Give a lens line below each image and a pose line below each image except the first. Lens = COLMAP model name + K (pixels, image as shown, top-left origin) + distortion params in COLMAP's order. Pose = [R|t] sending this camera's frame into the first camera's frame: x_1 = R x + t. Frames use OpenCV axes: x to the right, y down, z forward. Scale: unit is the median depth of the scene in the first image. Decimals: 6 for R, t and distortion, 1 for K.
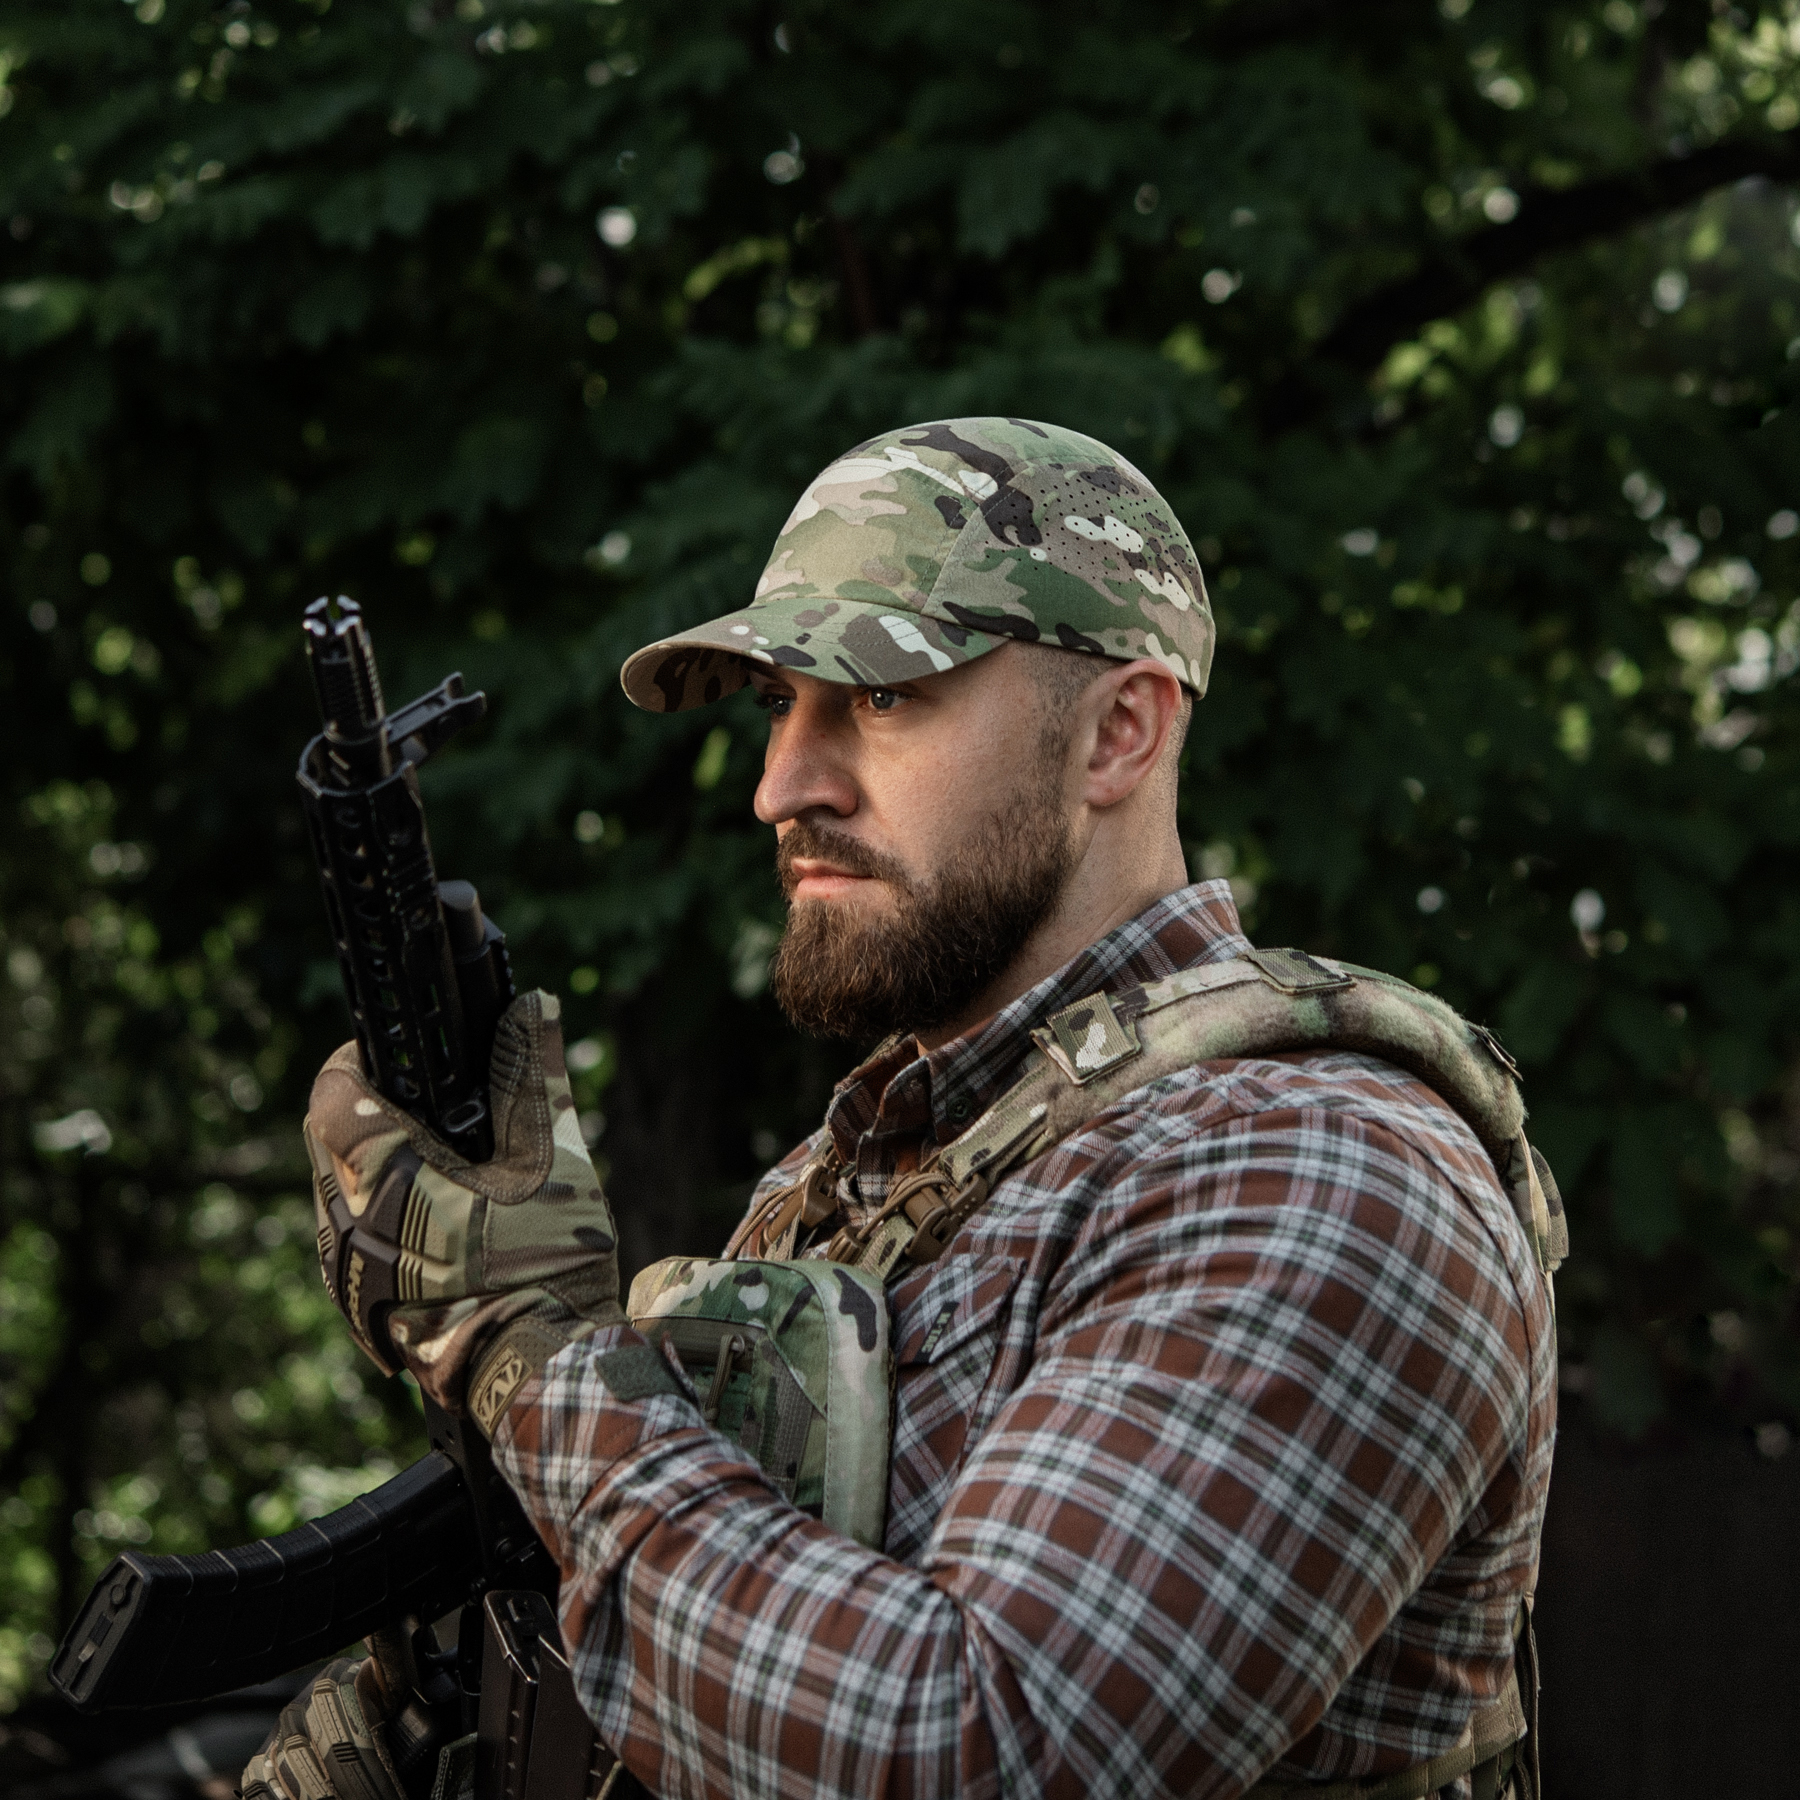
lens RADIAL K [[6137.6, 0, 900.0], [0, 6137.6, 900.0], [0, 0, 1]] dist [-0.042217, 2.965812]
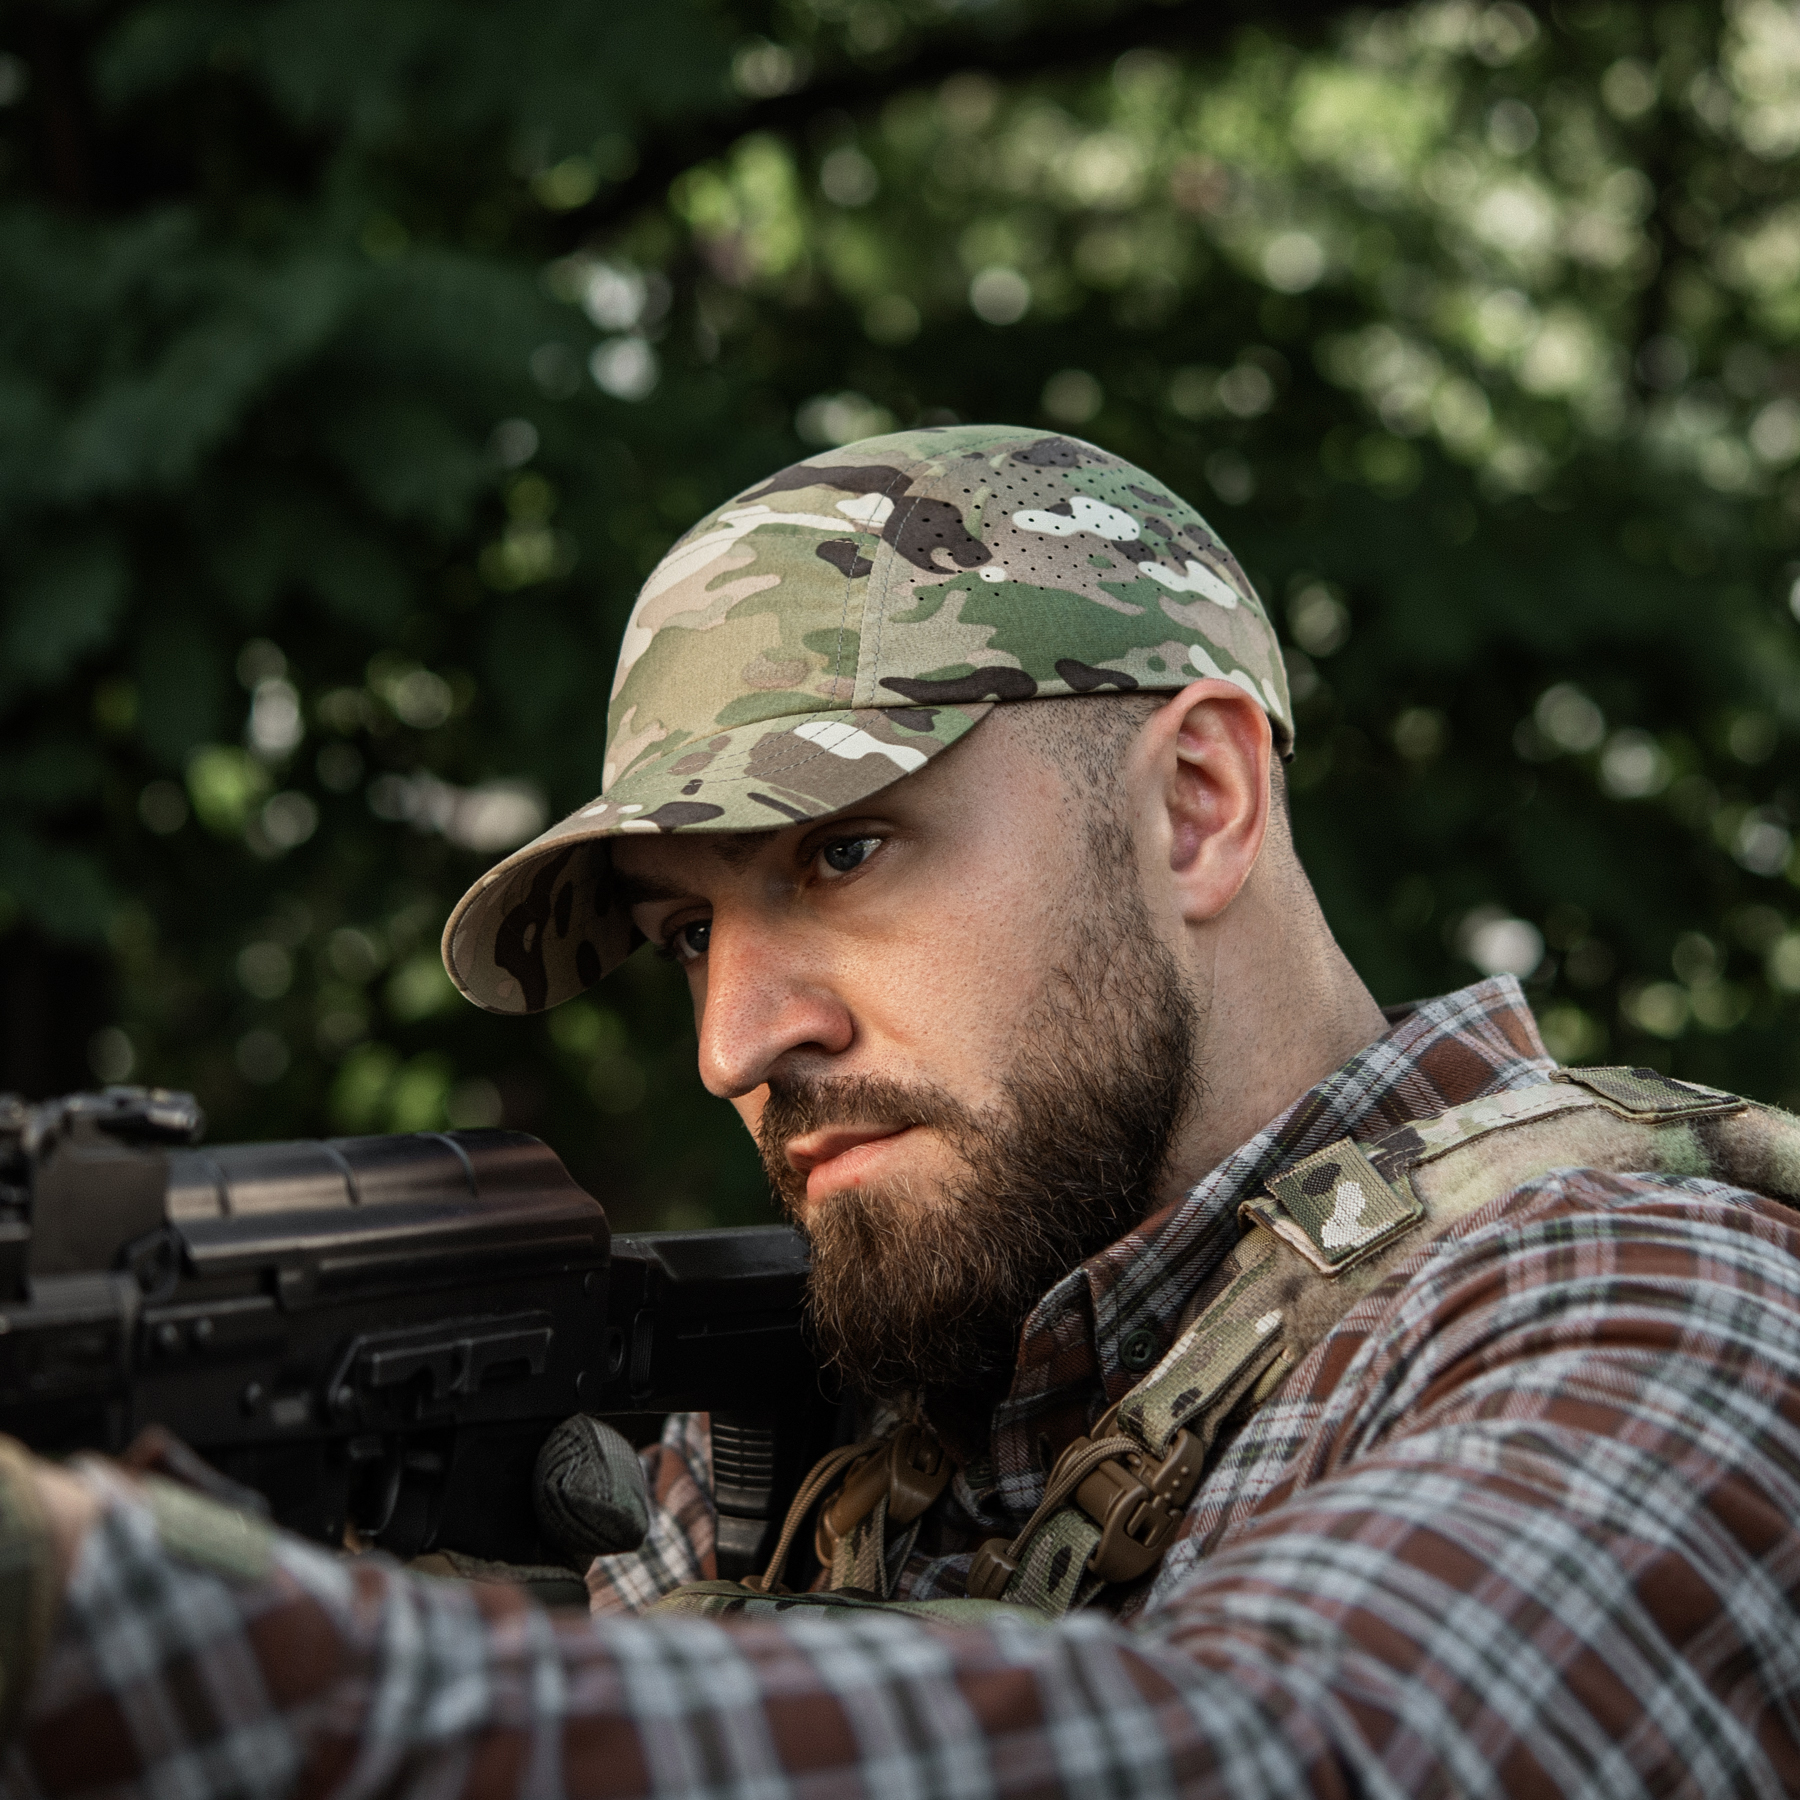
lens RADIAL K [[6137.6, 0, 900.0], [0, 6137.6, 900.0], [0, 0, 1]] dist [-0.042217, 2.965812]
pose [[0.945626, -0.319084, 0.063060, -0.038852], [0.325136, 0.932614, -0.156584, 0.074626], [-0.008847, 0.168572, 0.985650, 0.362886]]
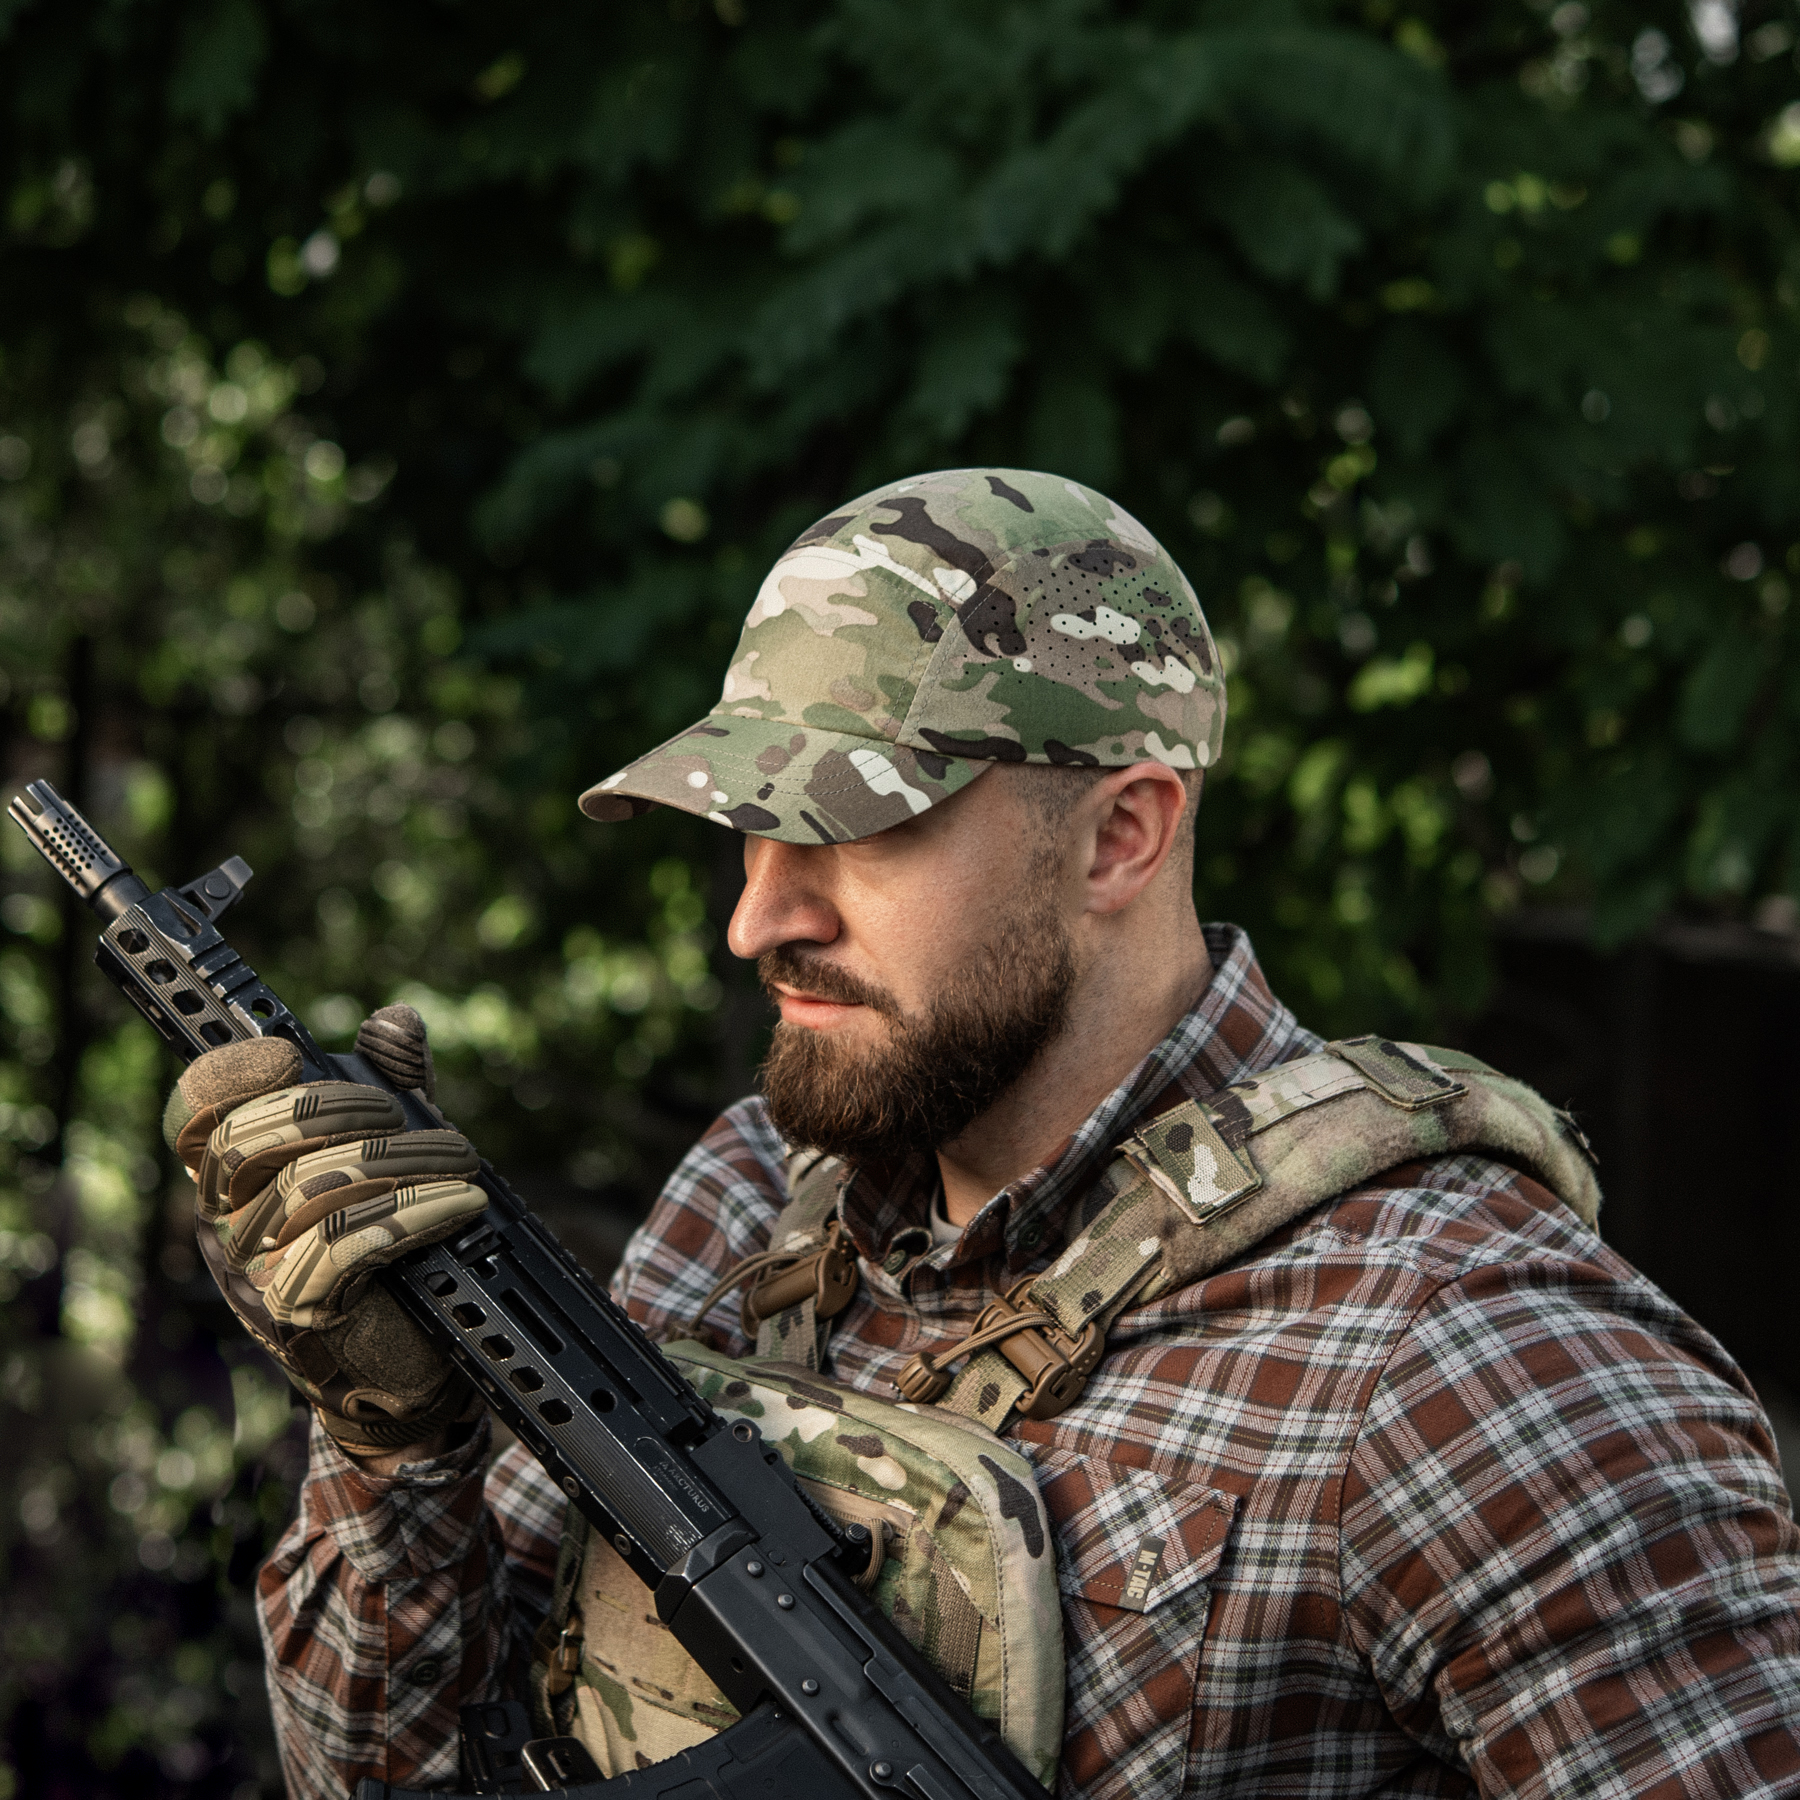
lens RADIAL K [[6137.6, 0, 900.0], [0, 6137.6, 900.0], [0, 0, 1]] dist [-0.042217, 2.965812]
pose [[0.998109, -0.031046, -0.053057, 0.051701], [0.042380, 0.972722, 0.228068, -0.231406], [0.044530, -0.229885, 0.972199, 0.100836]]
